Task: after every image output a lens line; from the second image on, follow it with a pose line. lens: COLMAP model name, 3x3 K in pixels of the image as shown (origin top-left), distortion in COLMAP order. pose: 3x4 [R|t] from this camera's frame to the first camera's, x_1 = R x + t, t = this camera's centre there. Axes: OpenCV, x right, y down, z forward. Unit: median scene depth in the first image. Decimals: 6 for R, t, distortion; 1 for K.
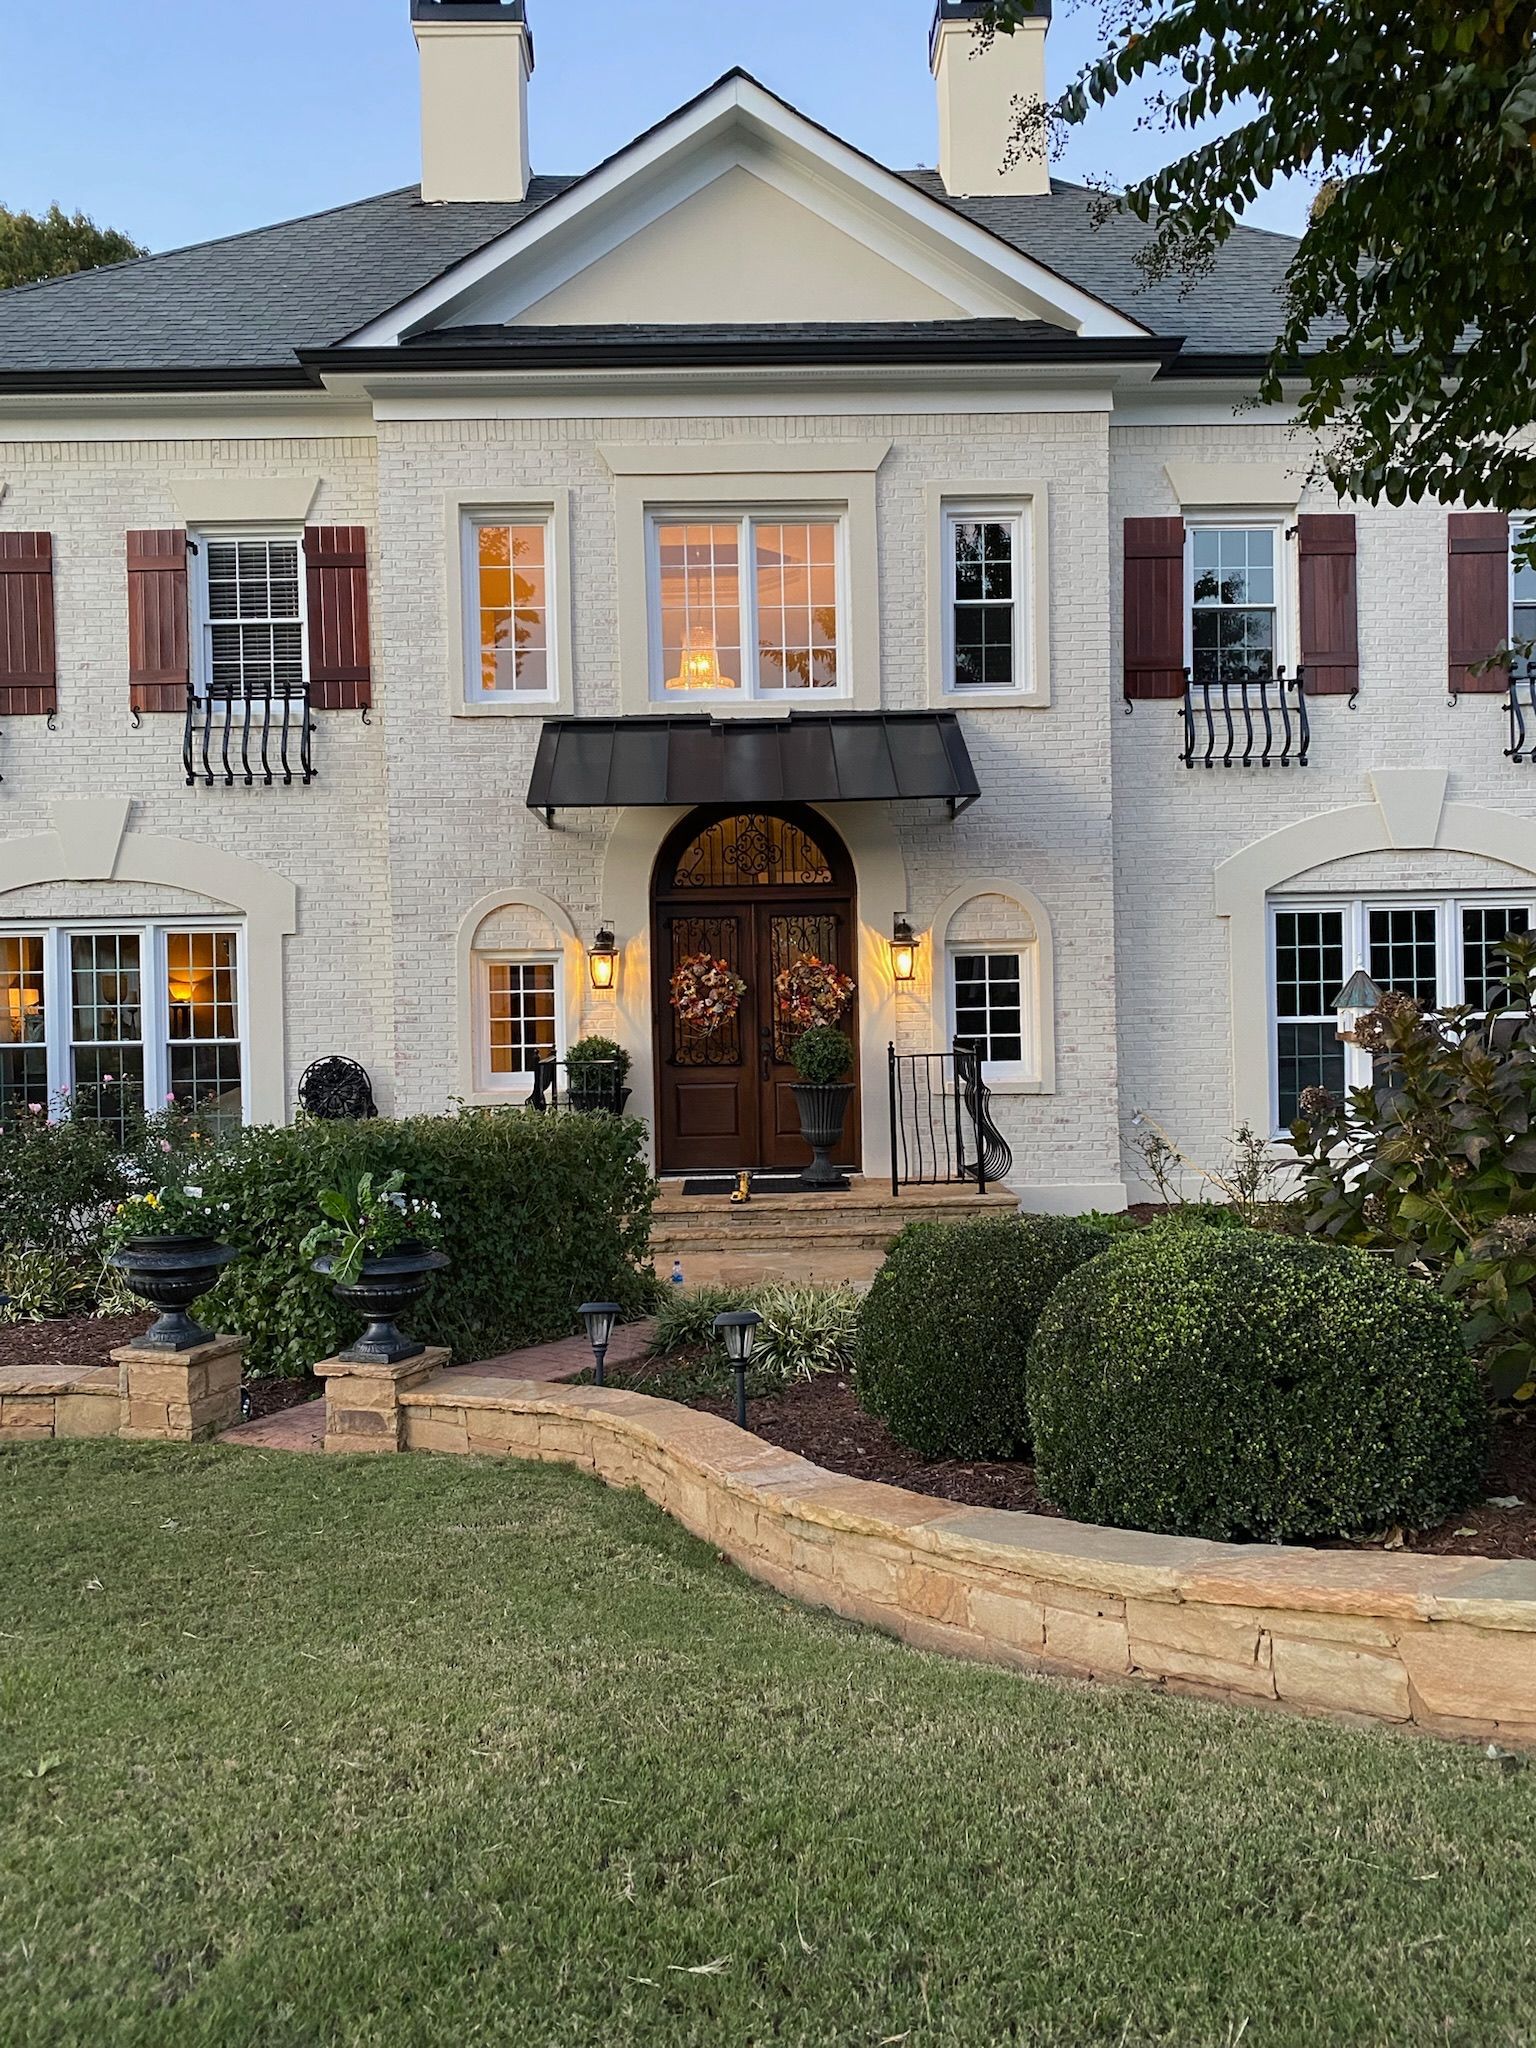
lens RADIAL K [[1557.2, 0, 768.0], [0, 1557.2, 1024.0], [0, 0, 1]] dist [0.146352, -0.000455]
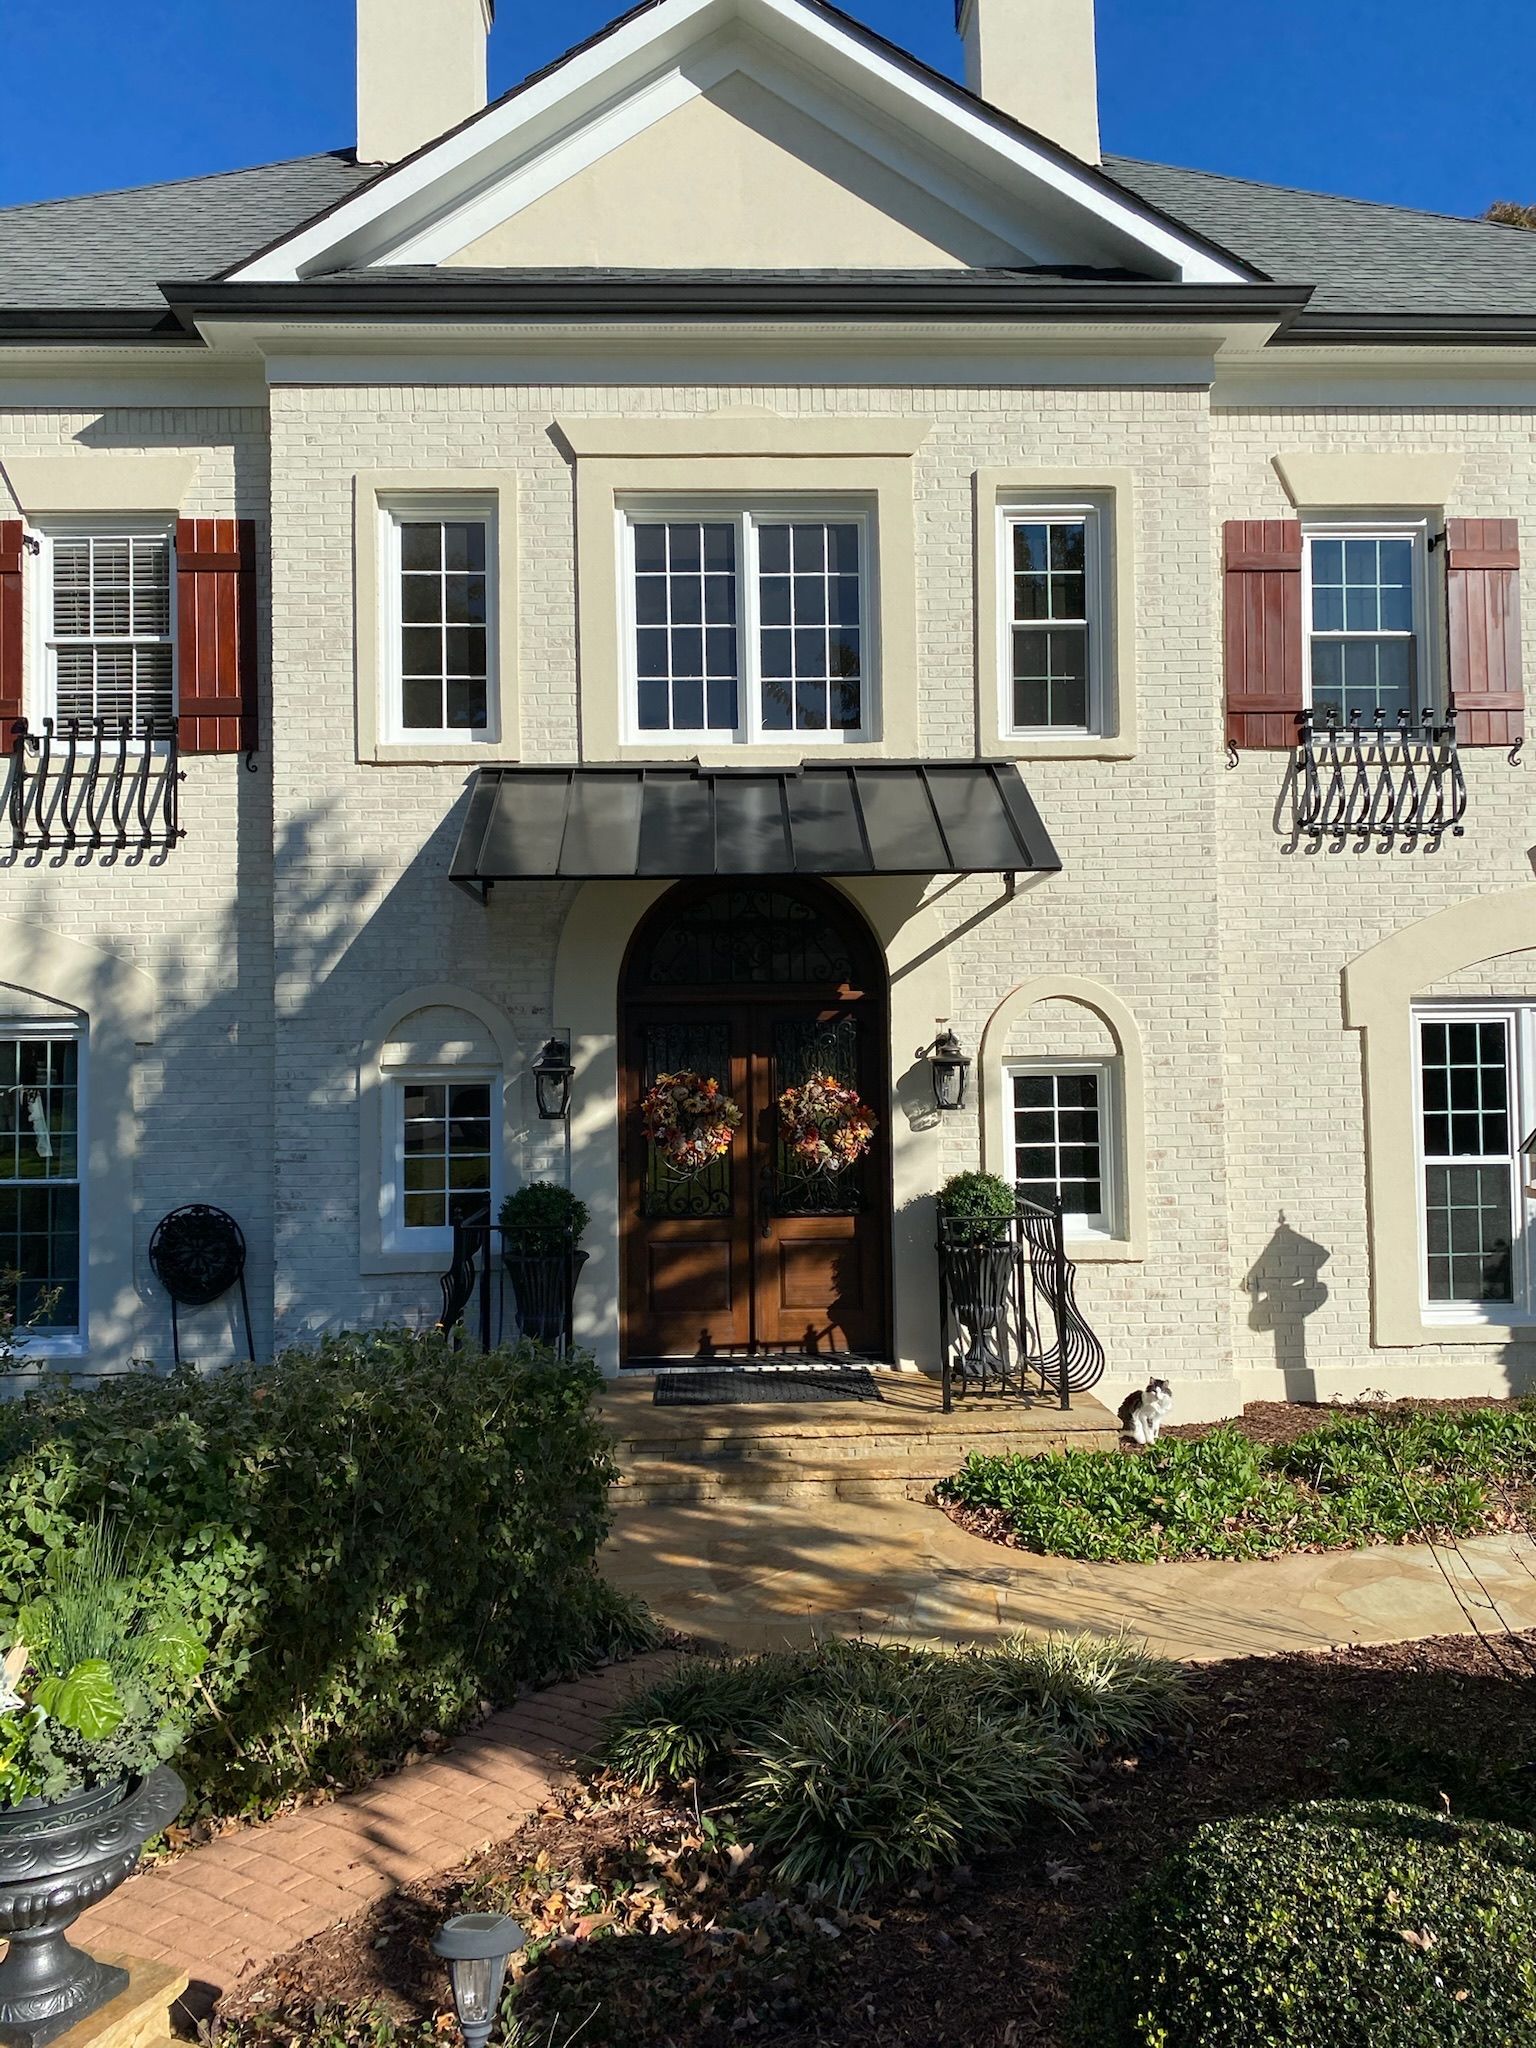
lens RADIAL K [[1454.6, 0, 768.0], [0, 1454.6, 1024.0], [0, 0, 1]] dist [0.077336, -0.000841]
pose [[0.999828, 0.006568, 0.017317, -0.014193], [-0.006101, 0.999620, -0.026882, -0.049019], [-0.017487, 0.026772, 0.999489, 0.283453]]
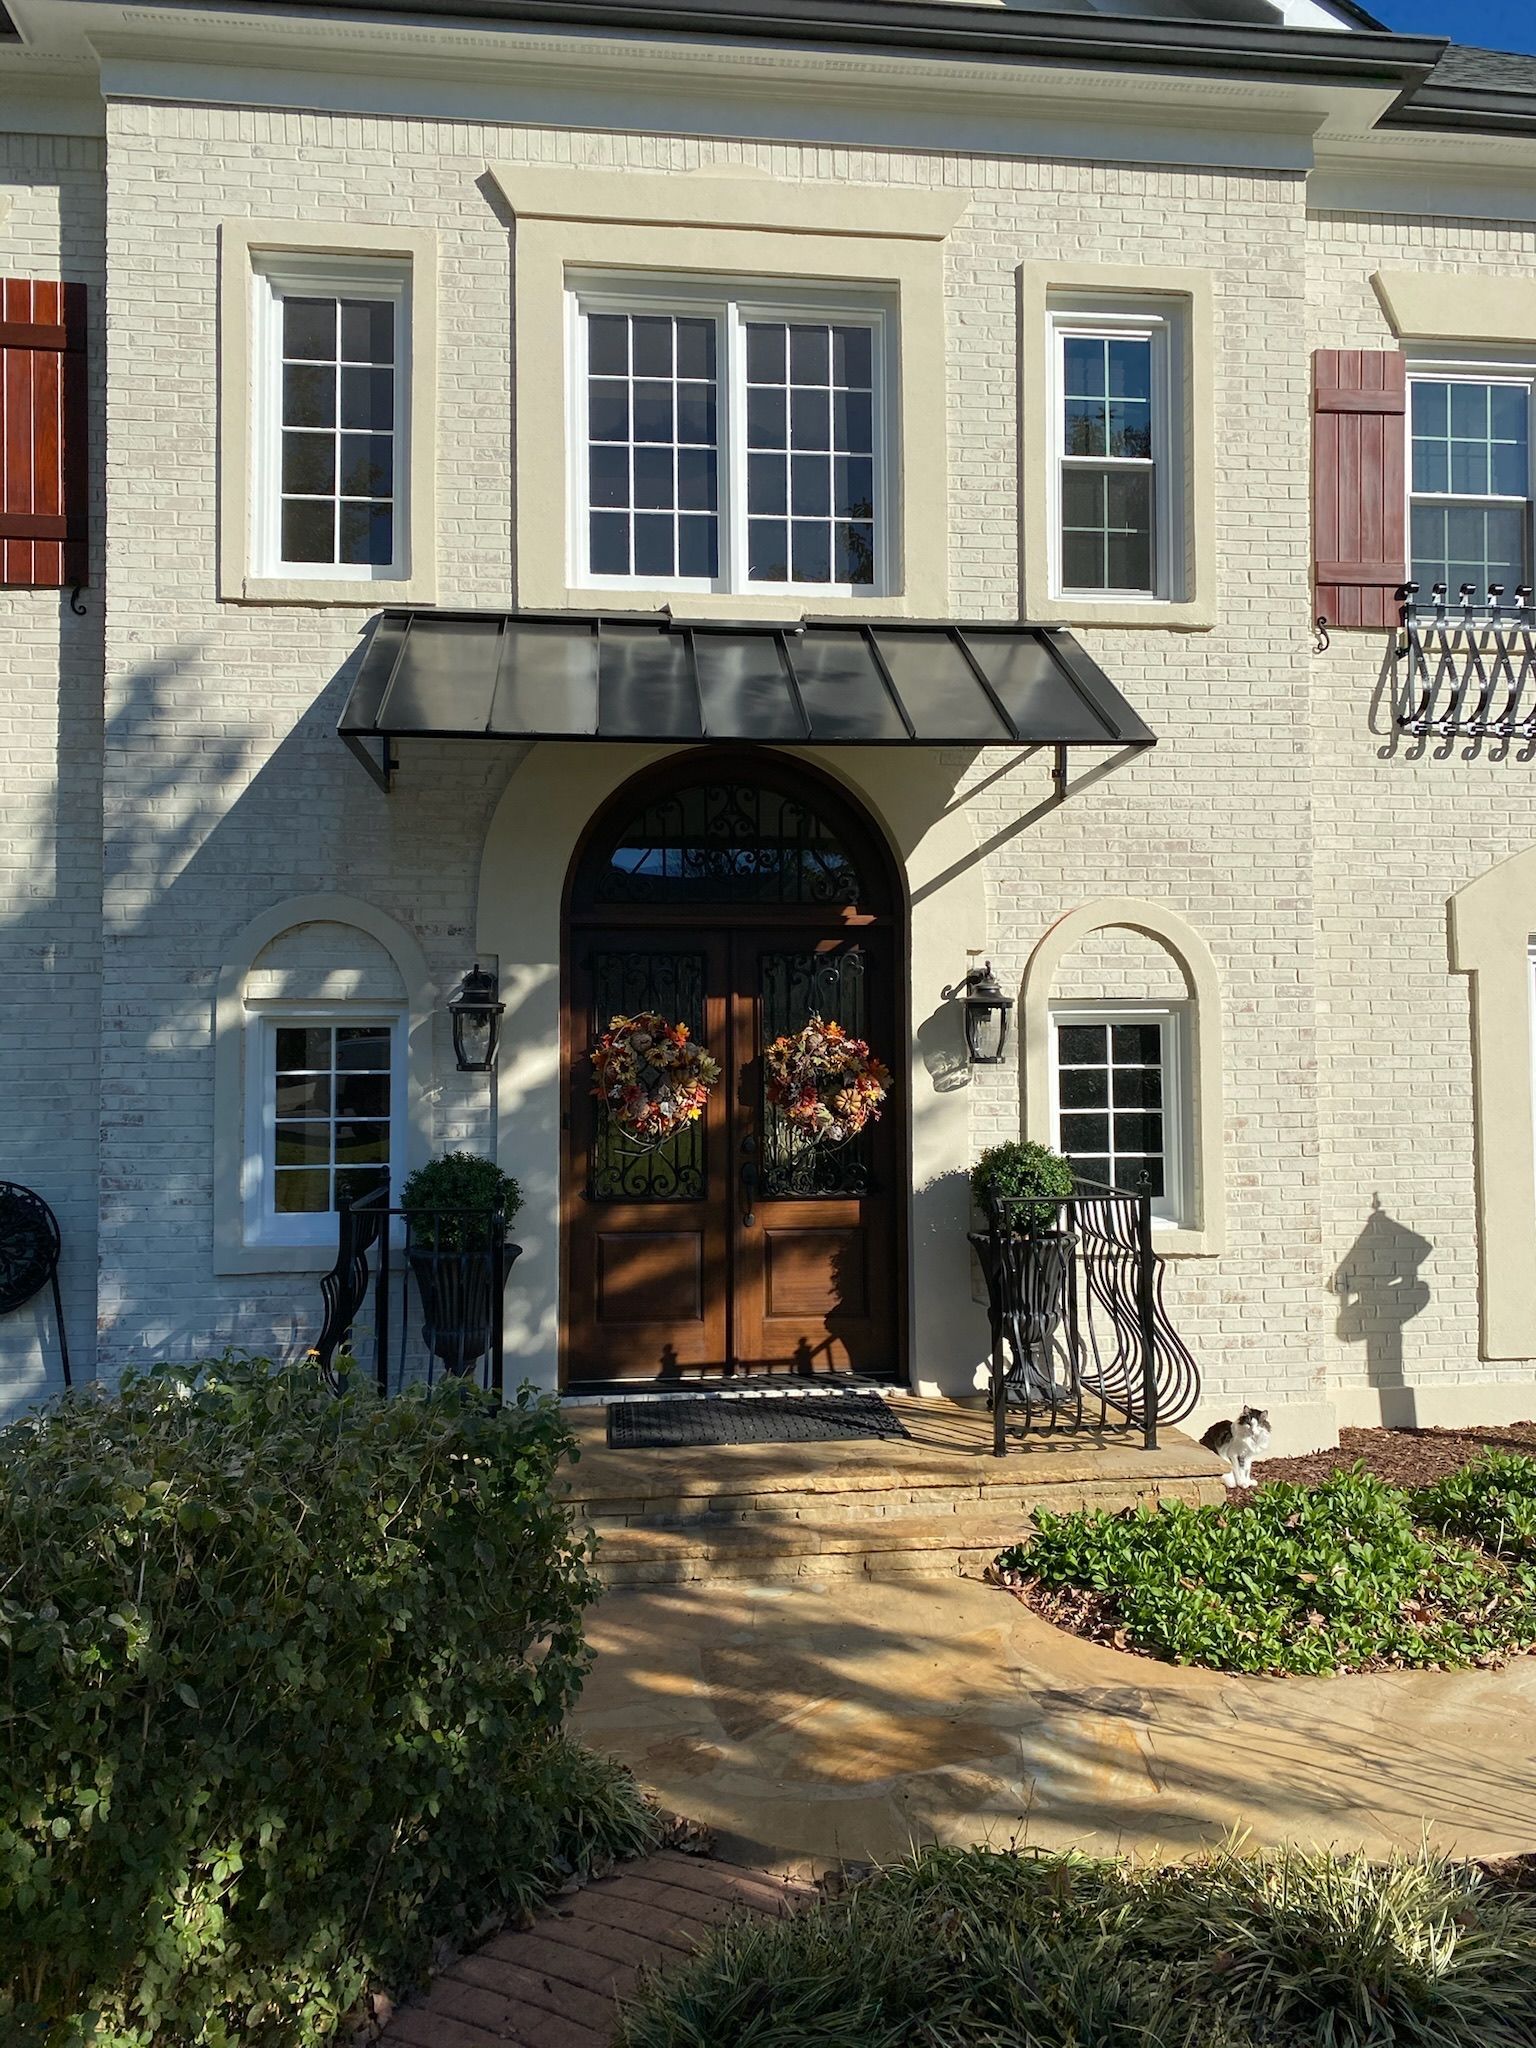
lens RADIAL K [[1411.5, 0, 768.0], [0, 1411.5, 1024.0], [0, 0, 1]] dist [0.035995, 0.003098]
pose [[0.995454, 0.018118, 0.093503, -0.046644], [-0.015085, 0.999340, -0.033043, -0.023591], [-0.094040, 0.031482, 0.995071, 0.457905]]
